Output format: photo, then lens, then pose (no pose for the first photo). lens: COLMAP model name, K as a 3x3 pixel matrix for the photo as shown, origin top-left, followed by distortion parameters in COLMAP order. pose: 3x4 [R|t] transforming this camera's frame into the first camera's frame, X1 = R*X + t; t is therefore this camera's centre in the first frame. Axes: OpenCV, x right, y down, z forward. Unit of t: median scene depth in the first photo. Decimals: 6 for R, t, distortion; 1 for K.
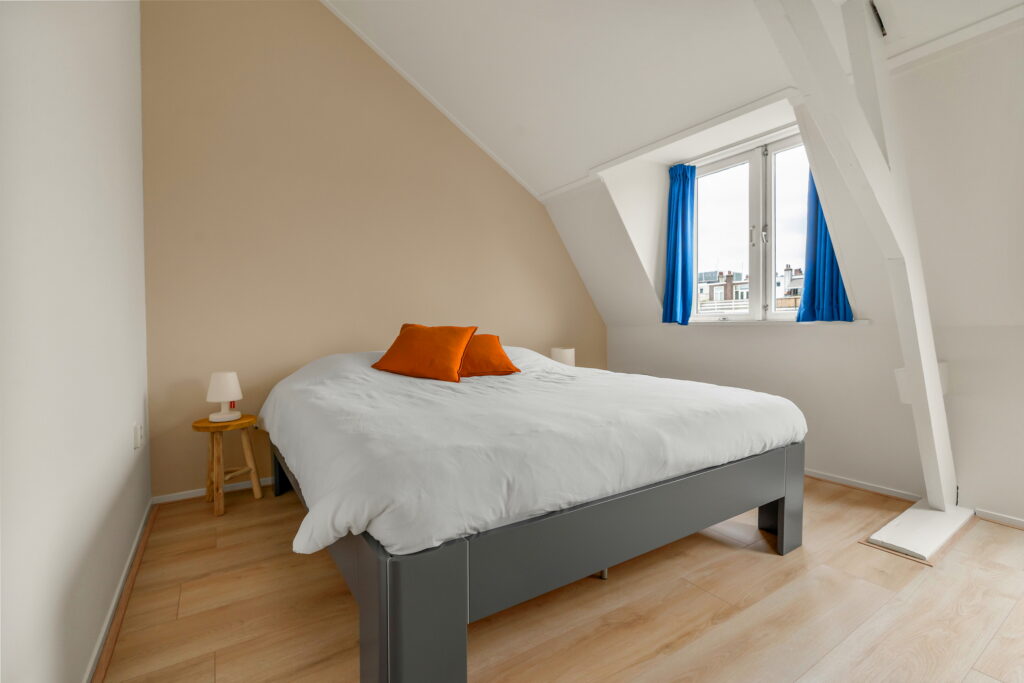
lens RADIAL K [[458.8, 0, 509.7], [0, 458.8, 336.4], [0, 0, 1]] dist [-0.002526, 0.000065]
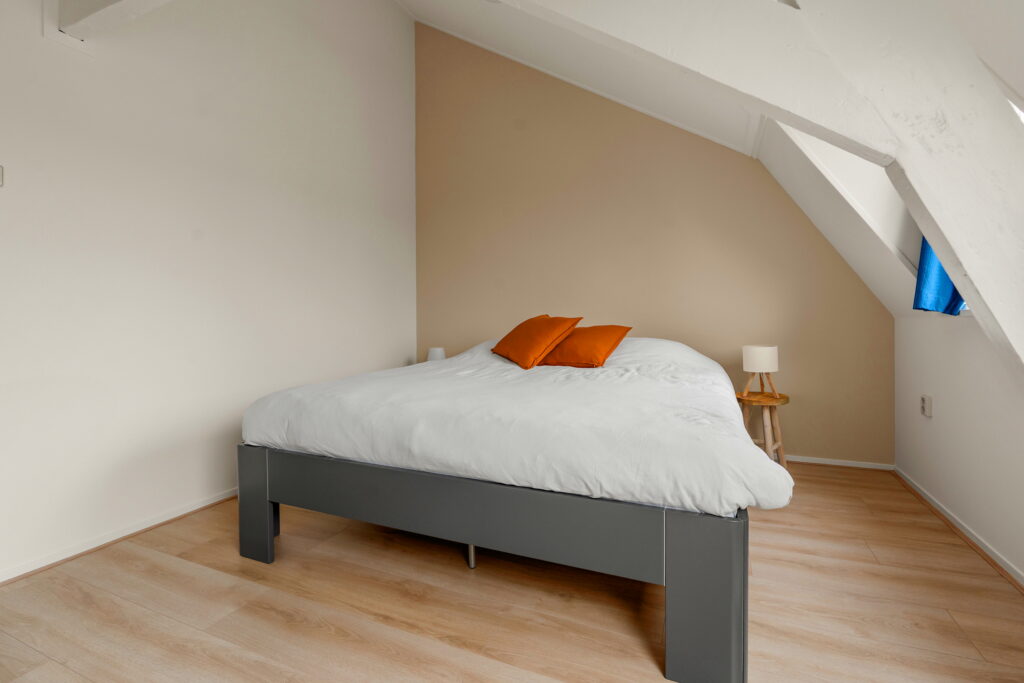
lens RADIAL K [[465.2, 0, 511.4], [0, 465.2, 334.0], [0, 0, 1]] dist [-0.002249, 0.000222]
pose [[0.548918, 0.030256, -0.835328, 1.230600], [-0.014469, 0.999539, 0.026696, -0.017669], [0.835751, -0.002567, 0.549103, 0.573815]]
